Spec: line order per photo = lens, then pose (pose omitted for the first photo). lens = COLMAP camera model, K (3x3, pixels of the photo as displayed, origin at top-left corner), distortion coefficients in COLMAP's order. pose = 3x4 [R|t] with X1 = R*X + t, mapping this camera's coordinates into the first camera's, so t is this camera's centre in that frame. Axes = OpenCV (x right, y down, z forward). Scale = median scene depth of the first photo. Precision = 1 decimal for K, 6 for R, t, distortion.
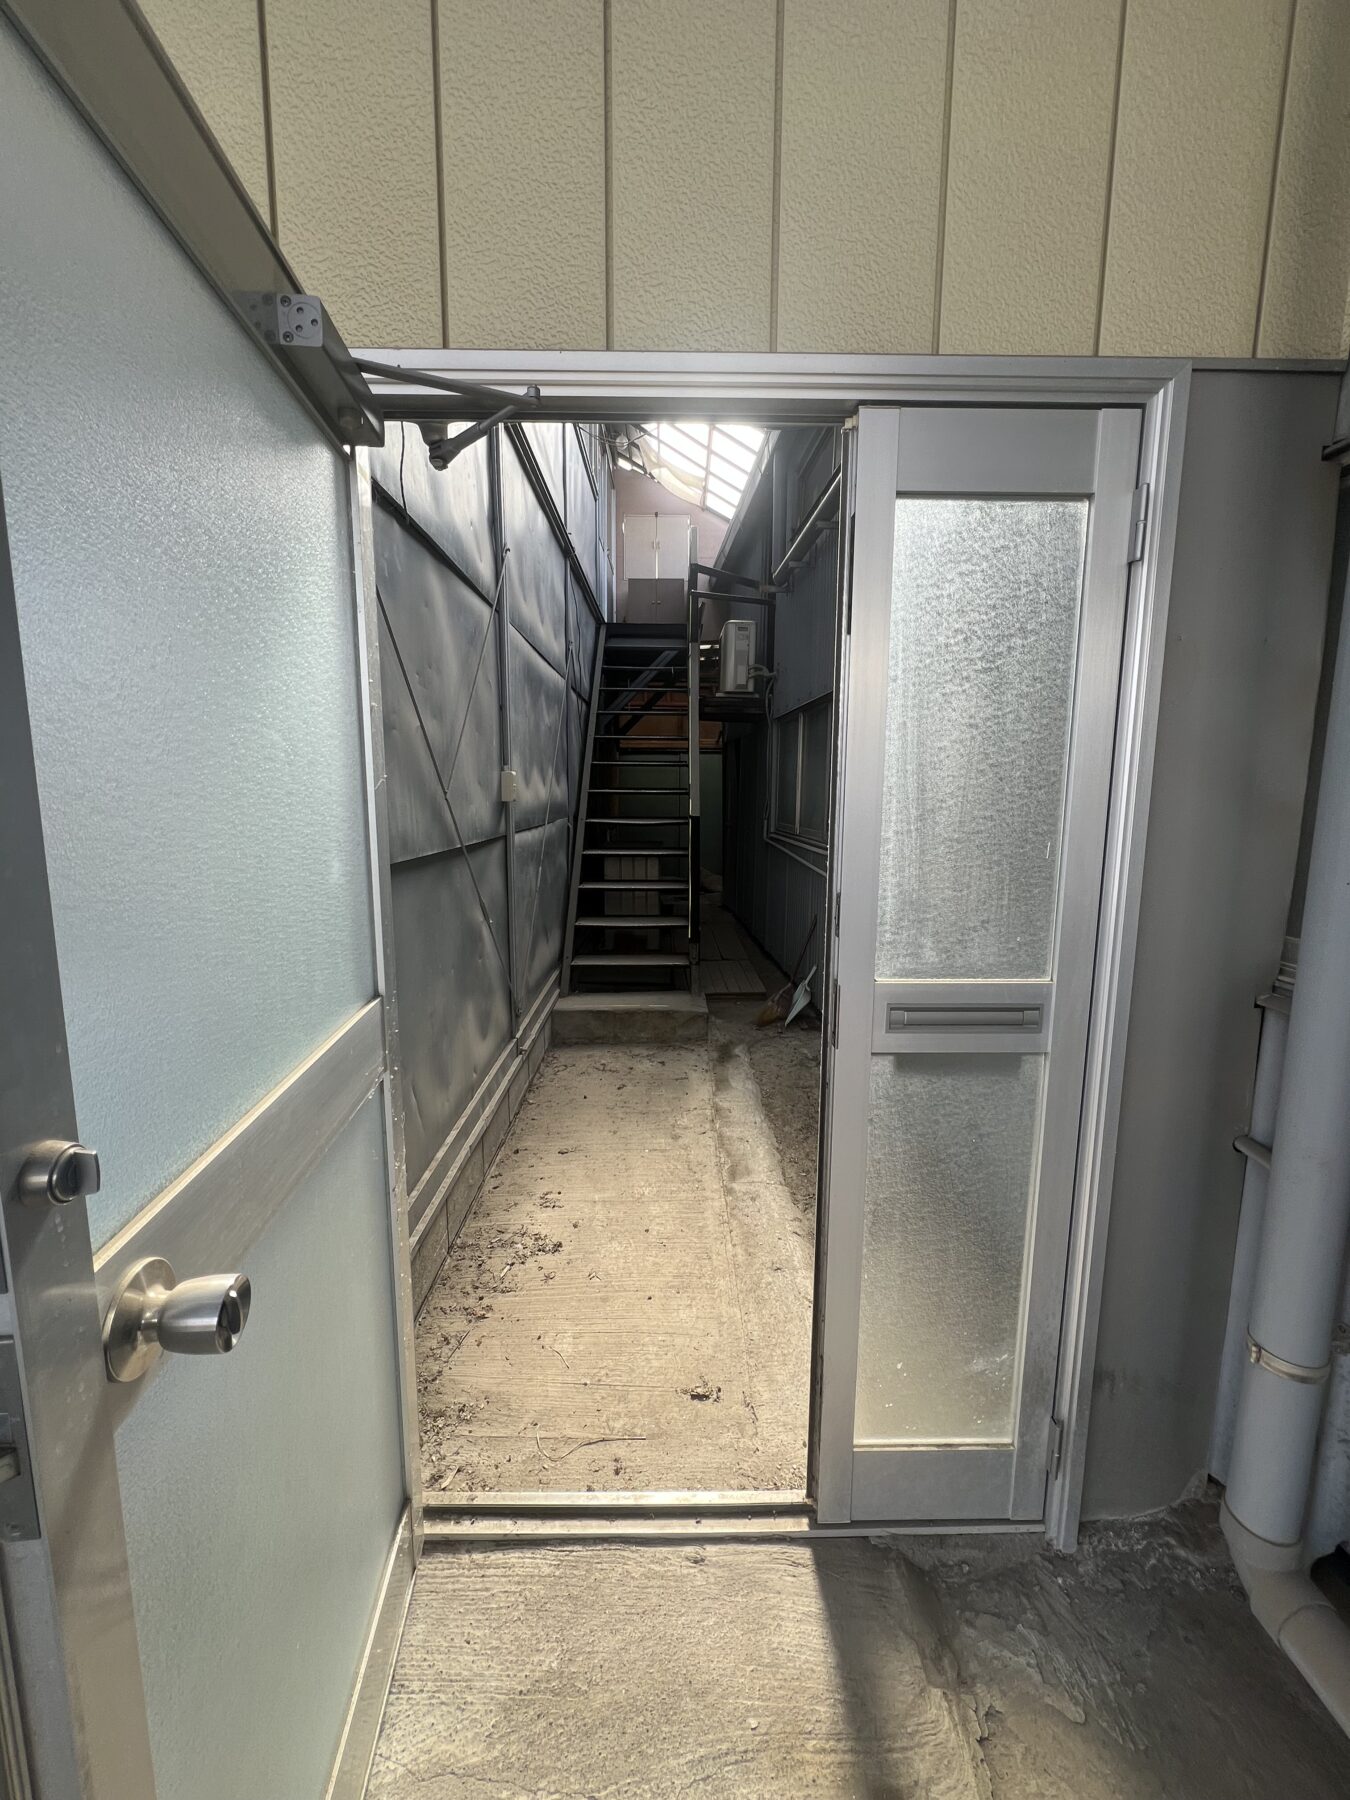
lens RADIAL K [[721.2, 0, 674.2], [0, 721.2, 896.1], [0, 0, 1]] dist [0.000245, -0.000202]
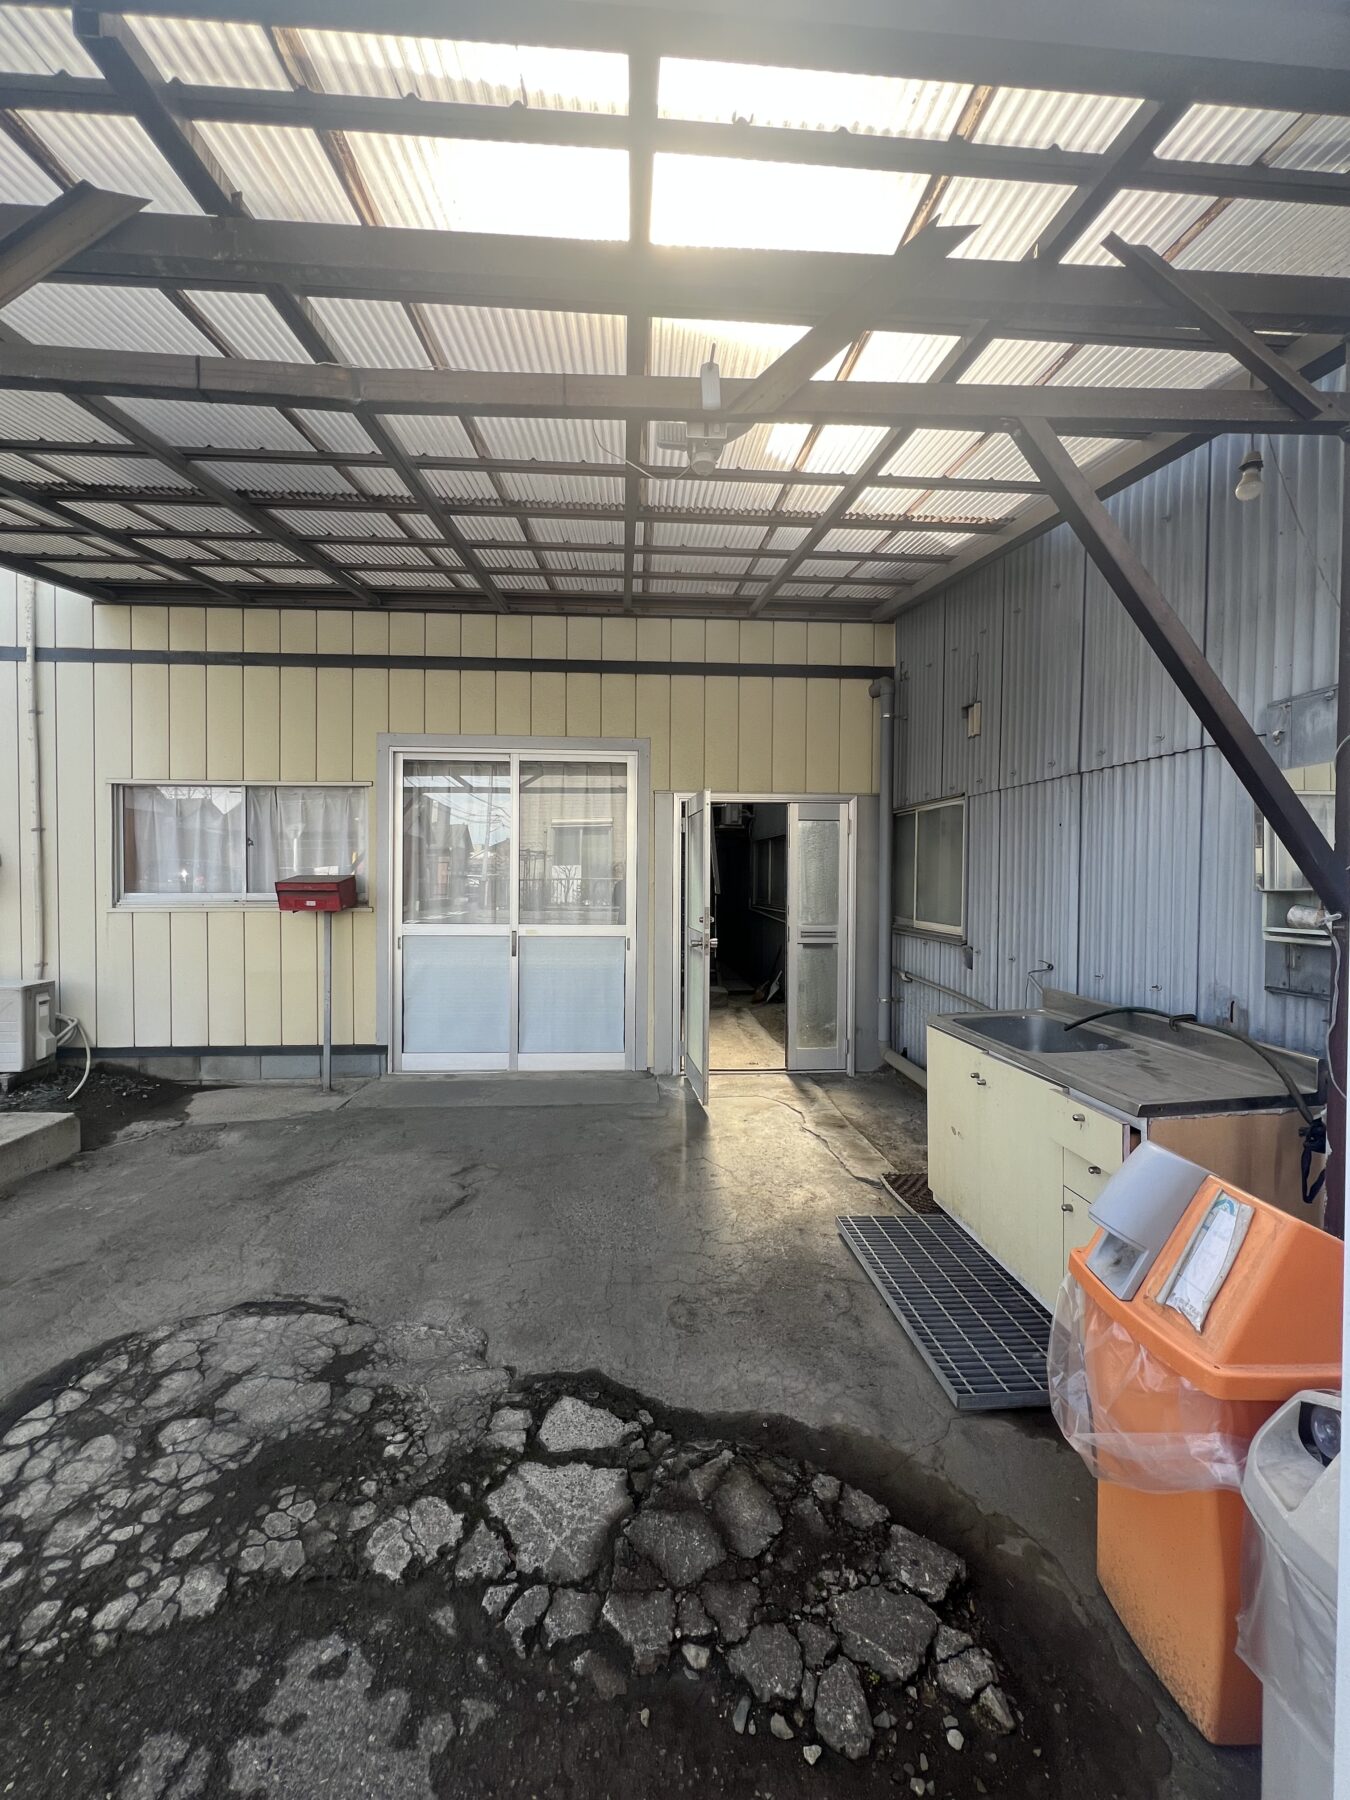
lens RADIAL K [[721.2, 0, 678.7], [0, 721.2, 899.4], [0, 0, 1]] dist [0.000245, -0.000202]
pose [[0.998083, -0.000705, 0.061890, -0.261569], [0.007962, 0.993089, -0.117090, 0.171197], [-0.061380, 0.117358, 0.991191, -1.216407]]
